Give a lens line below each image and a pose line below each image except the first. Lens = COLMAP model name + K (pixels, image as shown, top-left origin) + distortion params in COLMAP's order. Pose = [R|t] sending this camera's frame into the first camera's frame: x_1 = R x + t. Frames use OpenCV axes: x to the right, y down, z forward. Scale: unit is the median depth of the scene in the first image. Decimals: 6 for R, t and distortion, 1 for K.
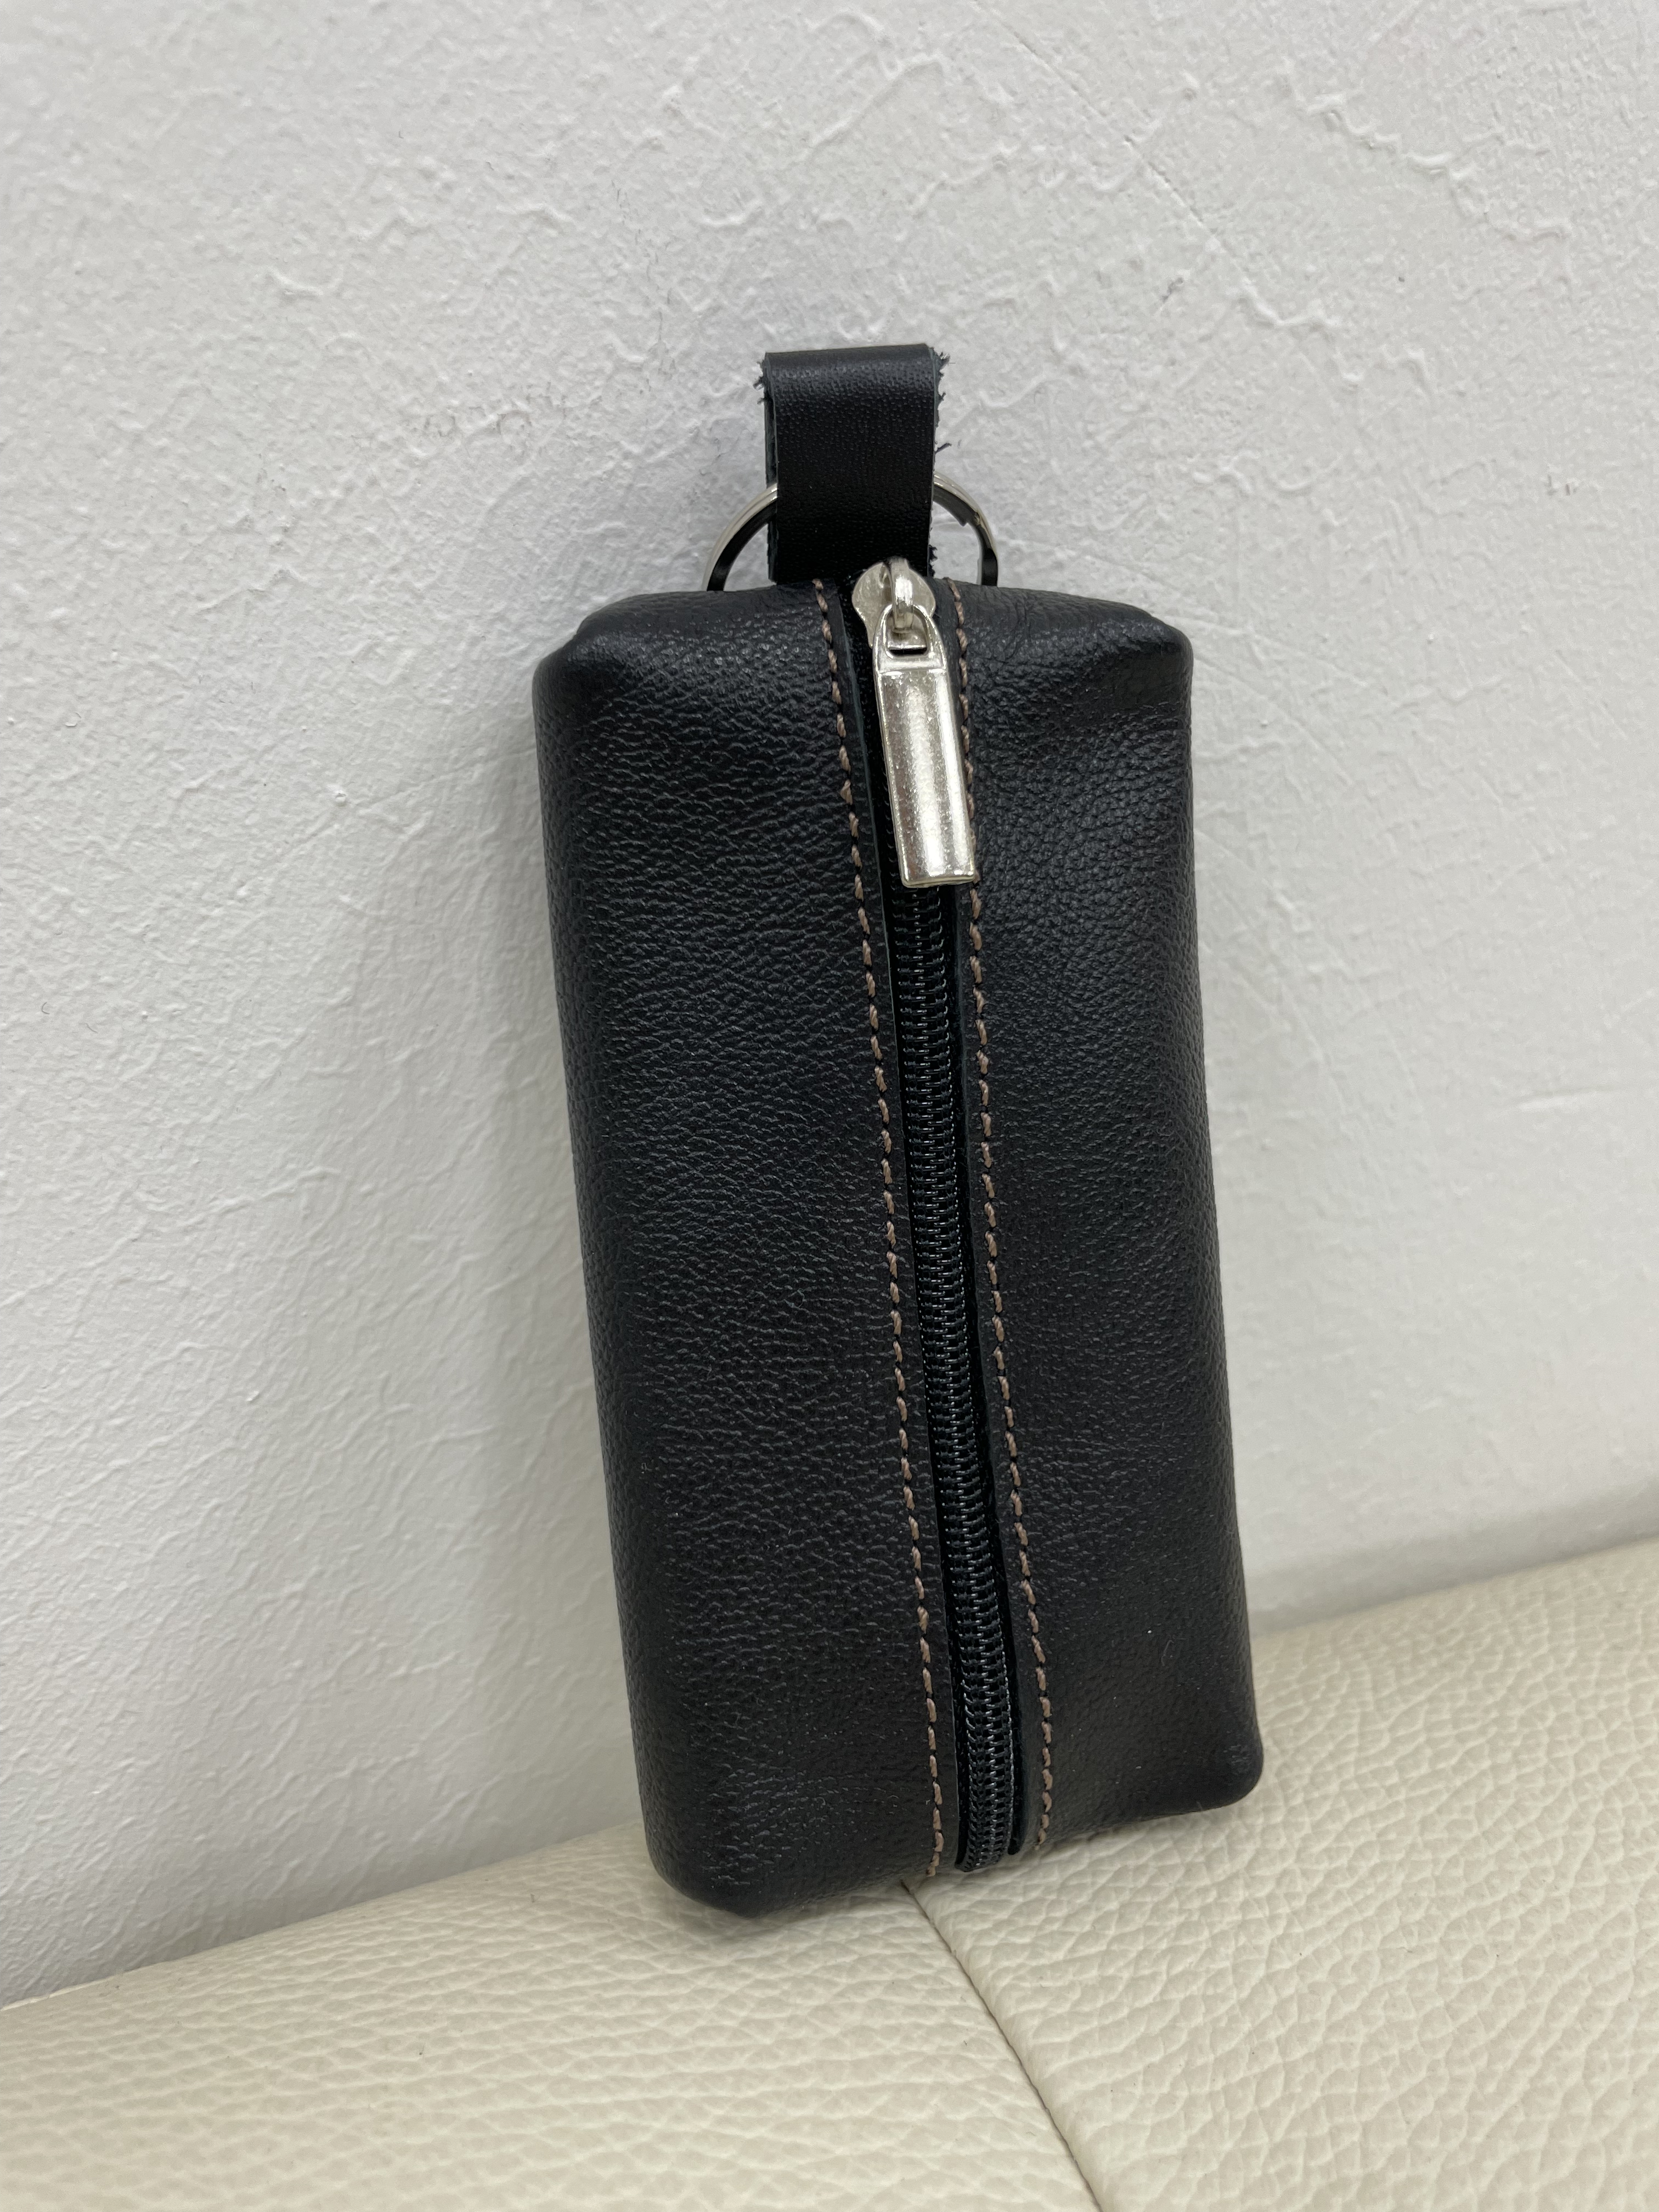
lens RADIAL K [[1737.3, 0, 823.0], [0, 1737.3, 1152.5], [0, 0, 1]] dist [0.042876, -0.104484]
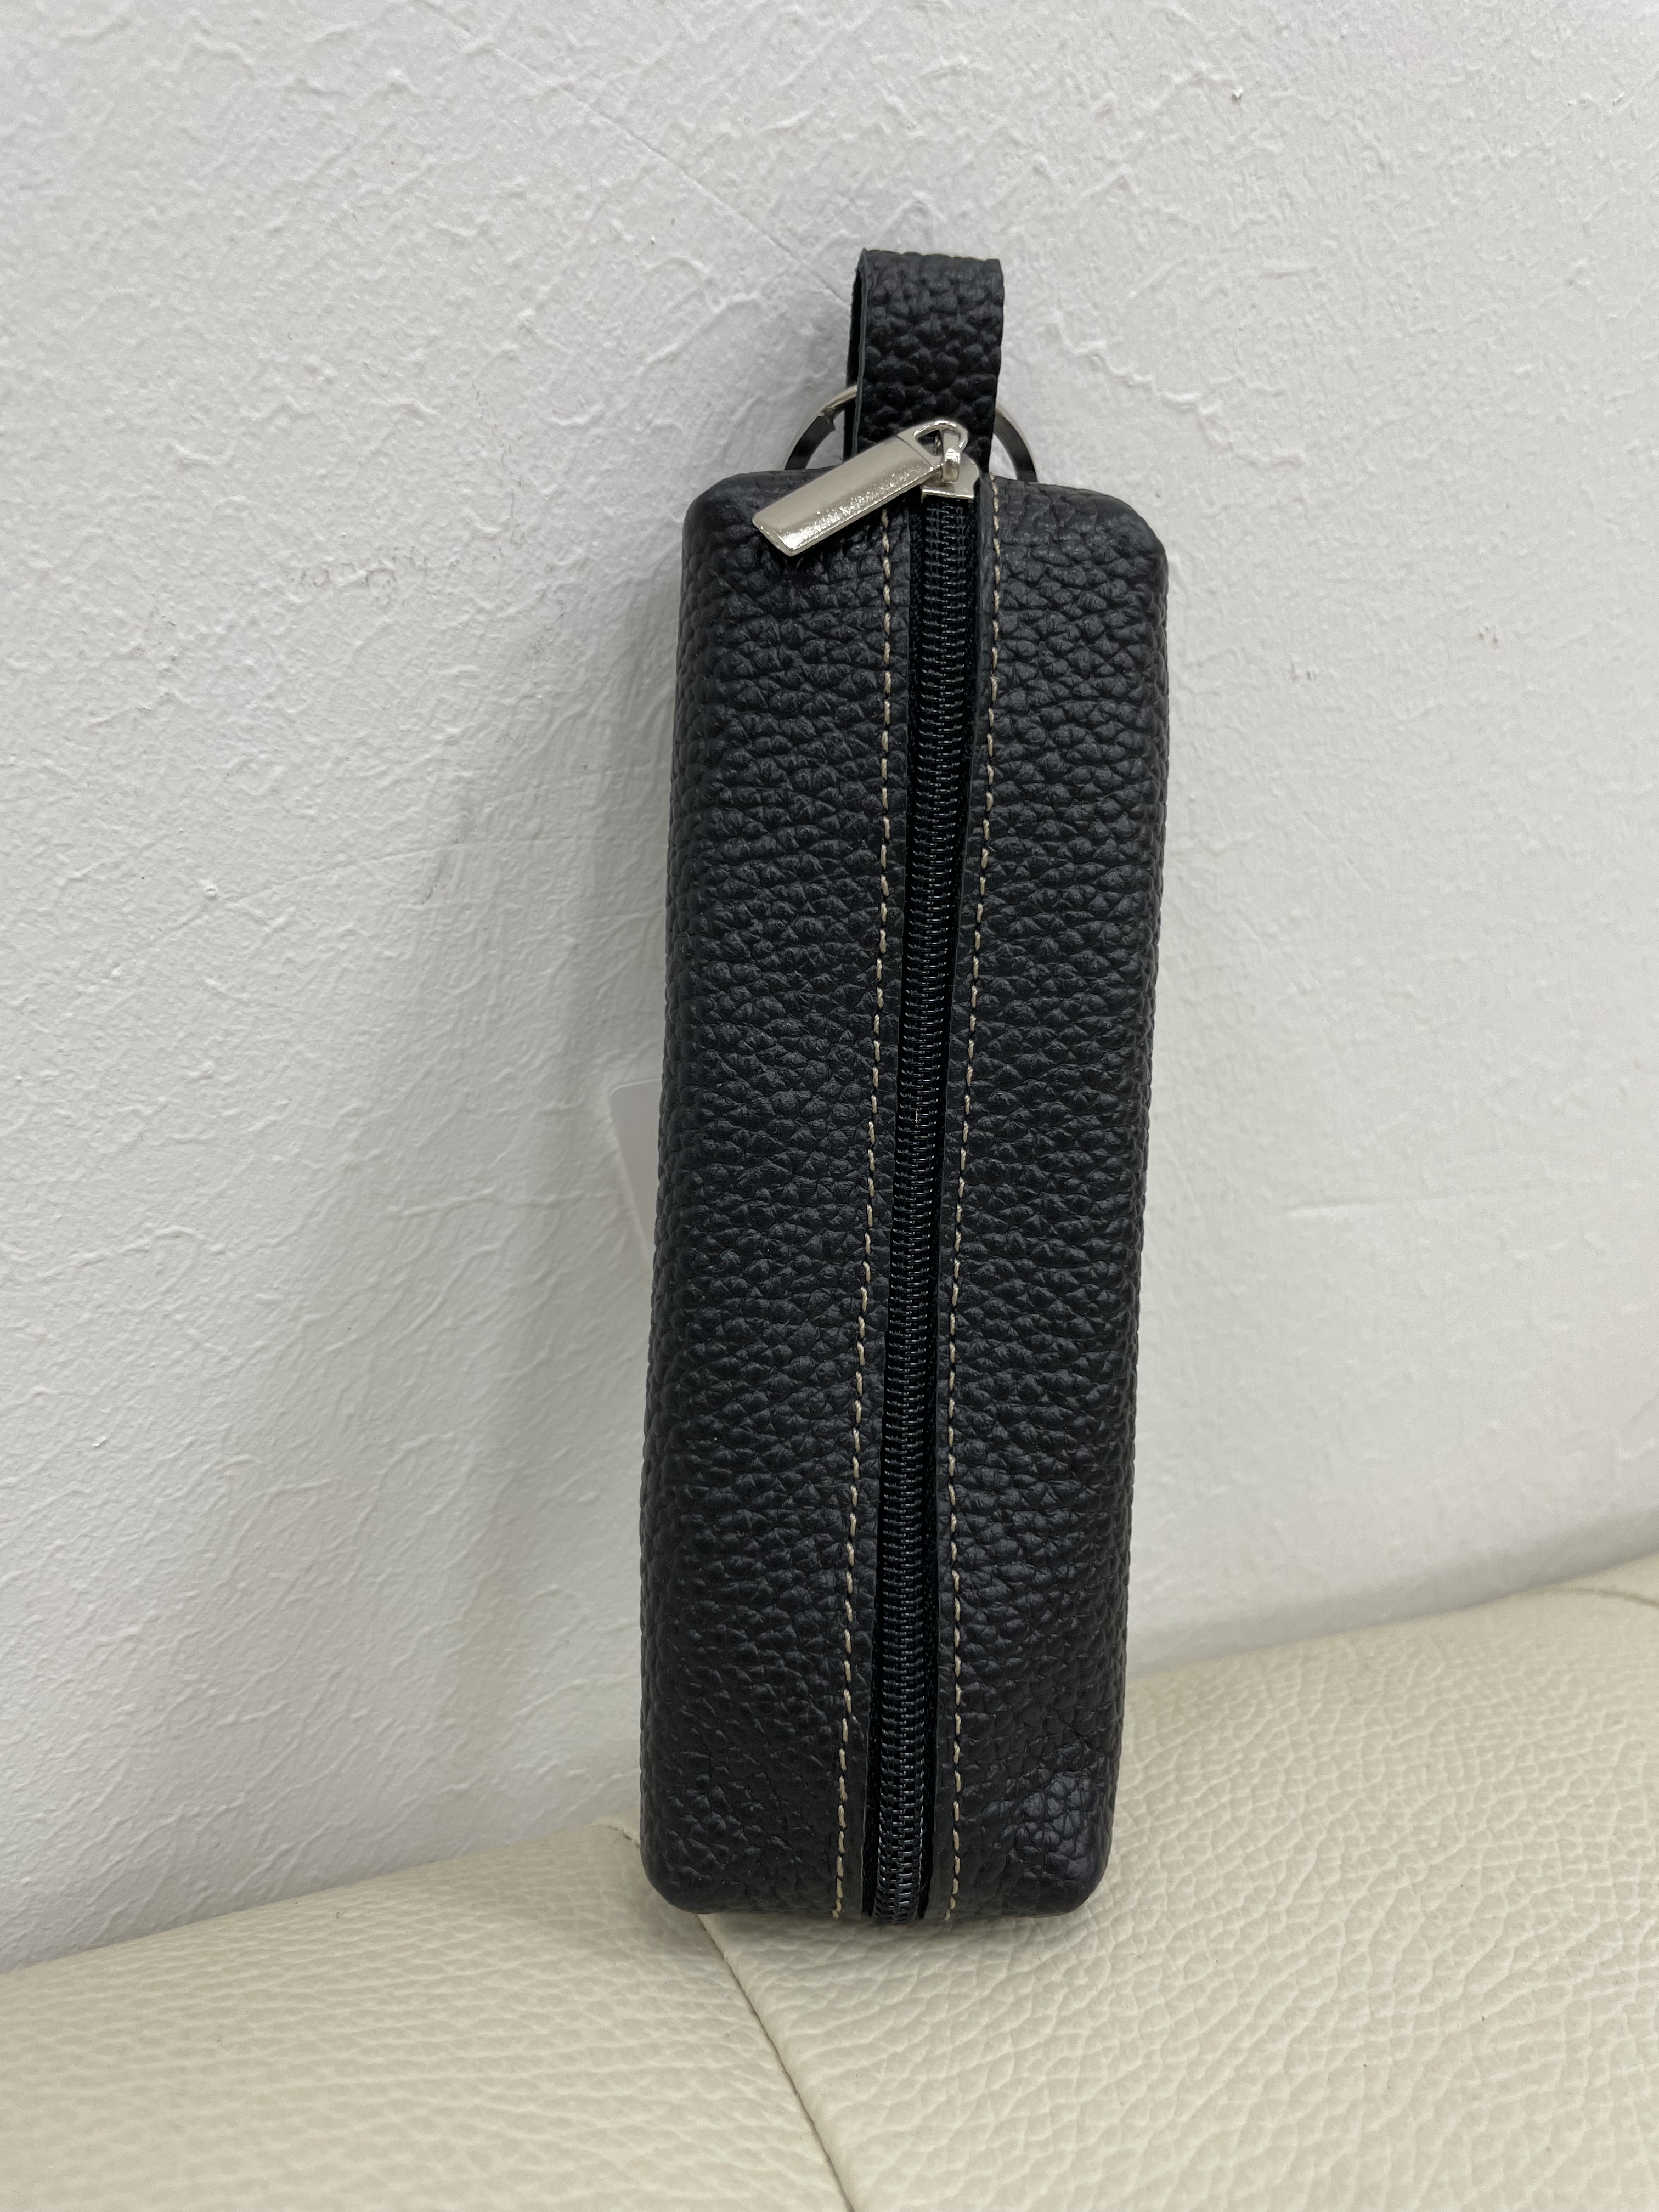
lens RADIAL K [[1737.3, 0, 837.7], [0, 1737.3, 1129.7], [0, 0, 1]] dist [0.042876, -0.104484]
pose [[0.997535, 0.030366, 0.063260, 0.059398], [-0.024475, 0.995468, -0.091892, 0.042101], [-0.065764, 0.090117, 0.993757, -0.128908]]
